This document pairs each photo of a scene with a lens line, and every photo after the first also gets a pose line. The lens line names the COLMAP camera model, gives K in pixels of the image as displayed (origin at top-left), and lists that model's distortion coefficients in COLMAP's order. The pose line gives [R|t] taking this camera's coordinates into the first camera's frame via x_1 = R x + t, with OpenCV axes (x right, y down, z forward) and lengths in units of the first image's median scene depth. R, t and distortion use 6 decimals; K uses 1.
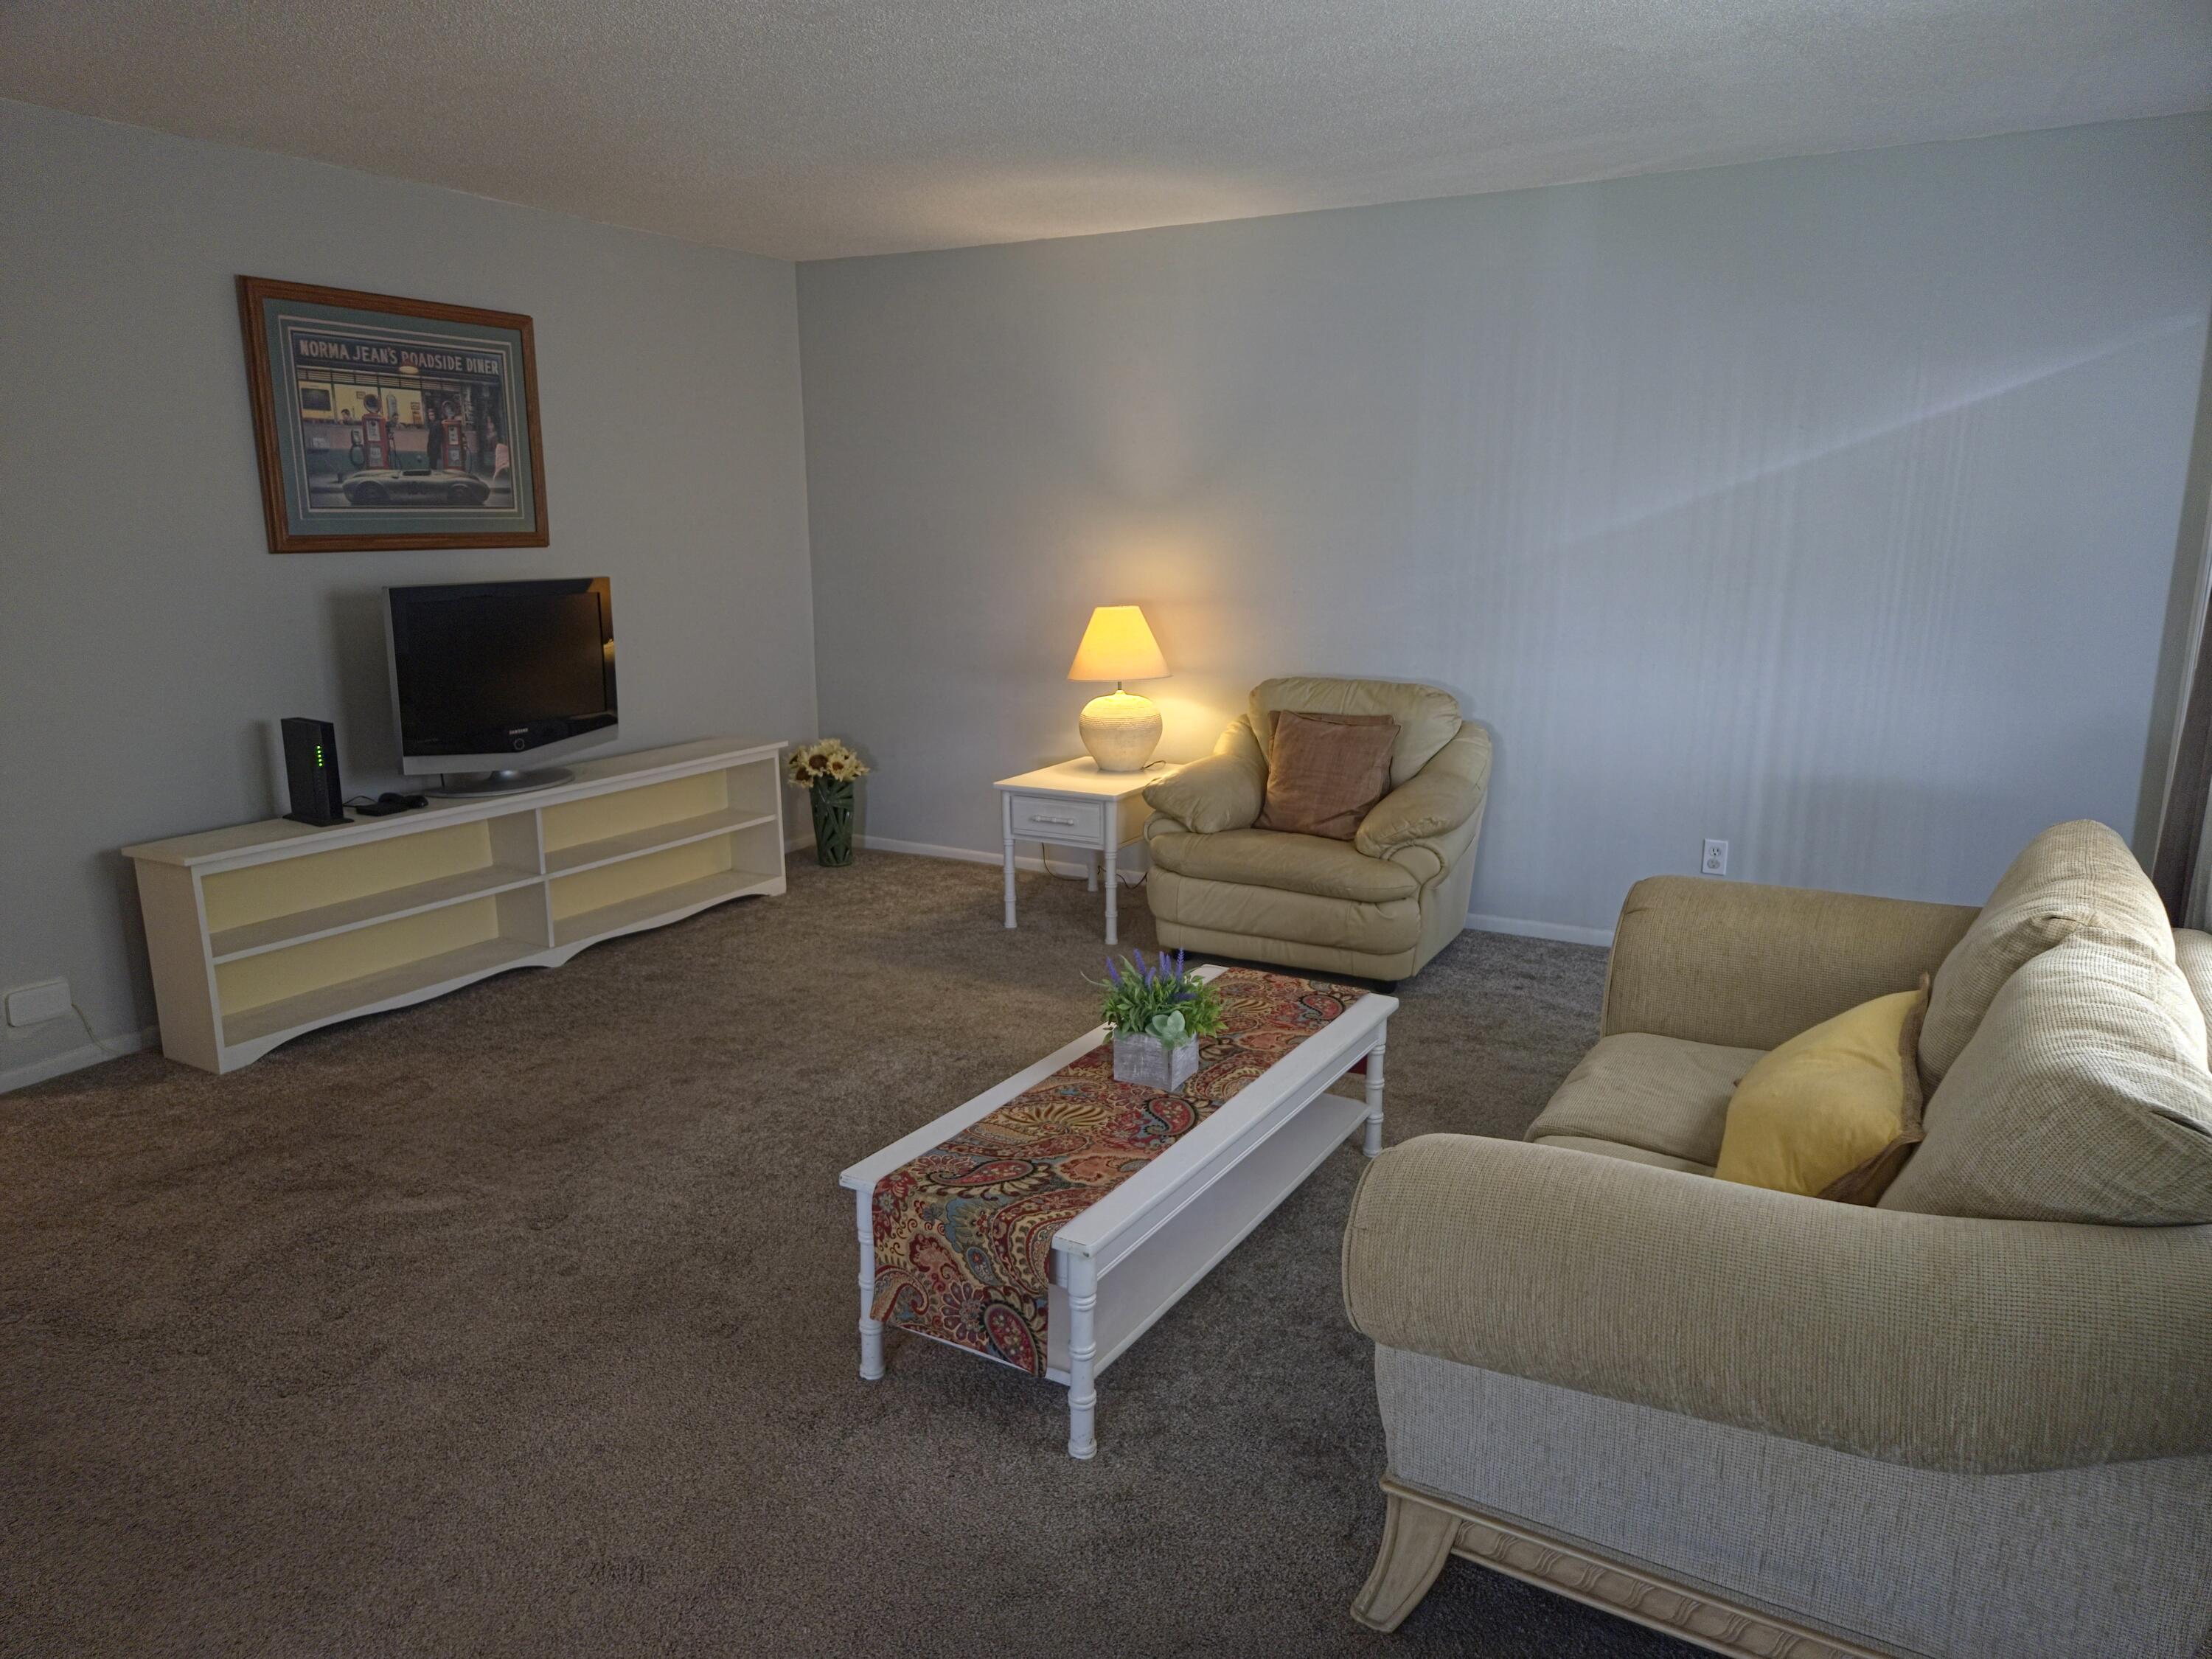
lens RADIAL K [[1506.8, 0, 1112.9], [0, 1506.8, 827.4], [0, 0, 1]] dist [0.066867, -0.060328]
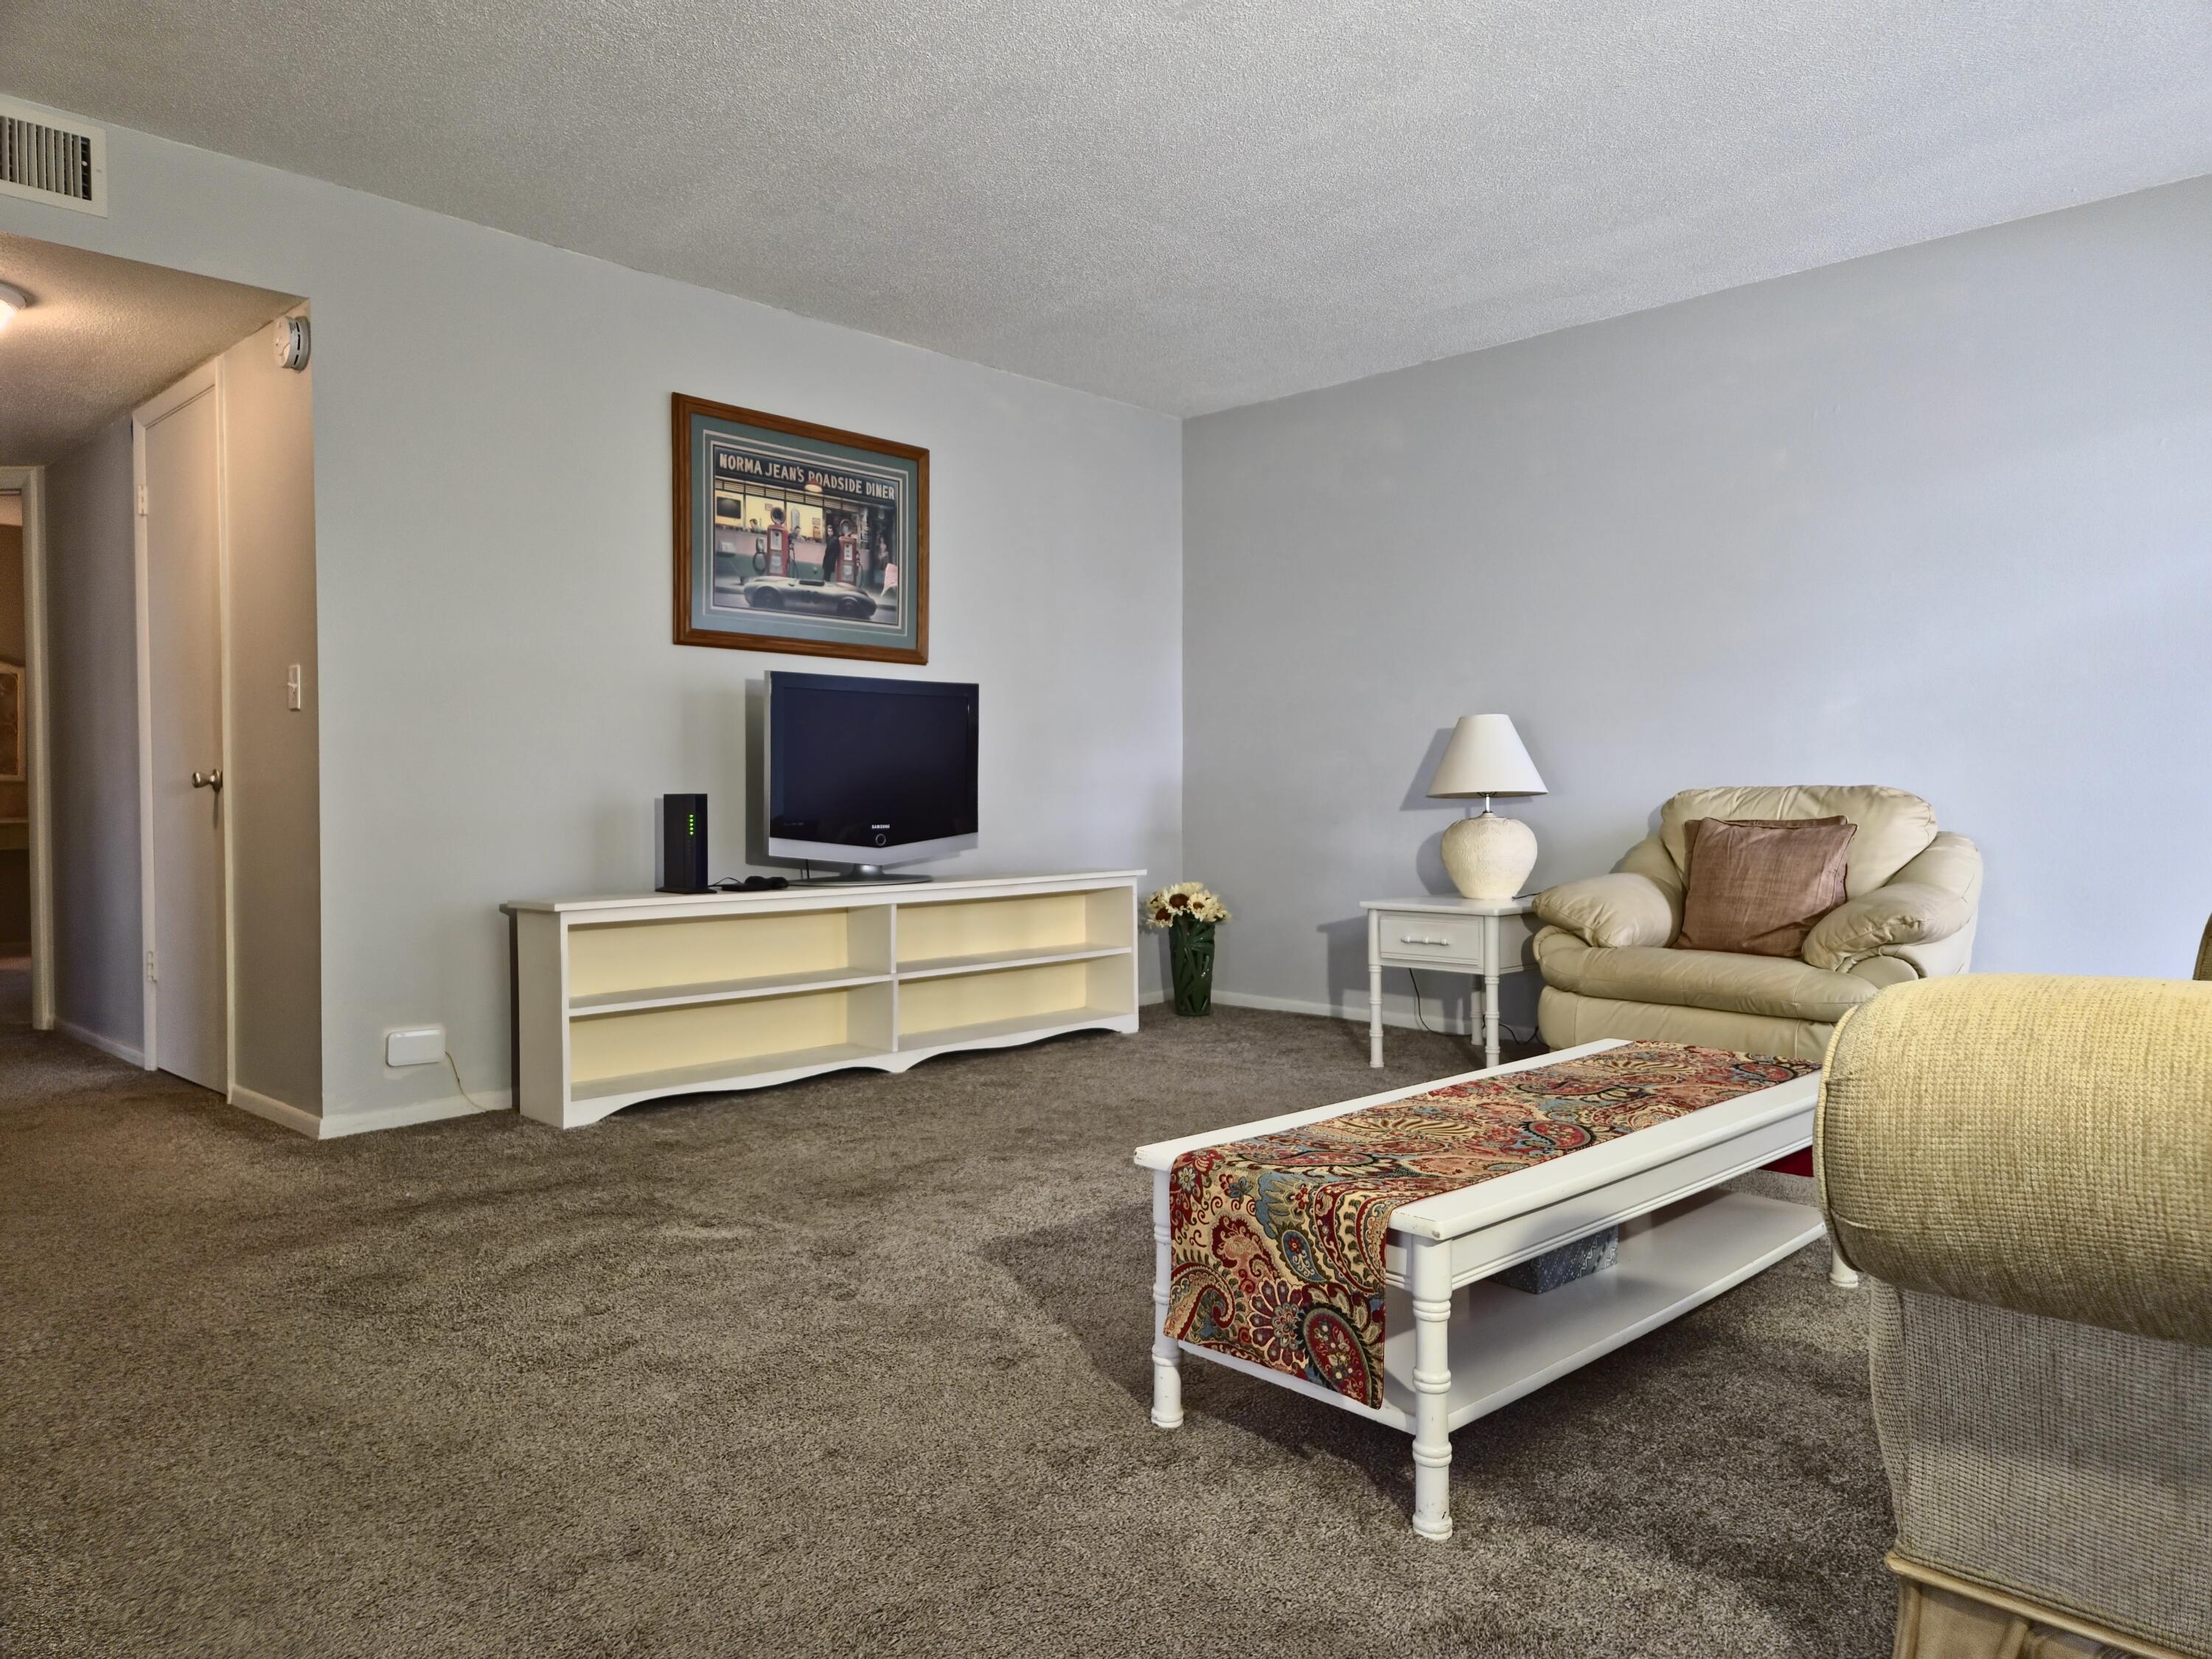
lens RADIAL K [[1506.8, 0, 1112.9], [0, 1506.8, 827.4], [0, 0, 1]] dist [0.066867, -0.060328]
pose [[0.966545, 0.002939, -0.256481, 0.010530], [-0.053795, 0.980018, -0.191496, 0.125492], [0.250793, 0.198887, 0.947390, 0.107700]]
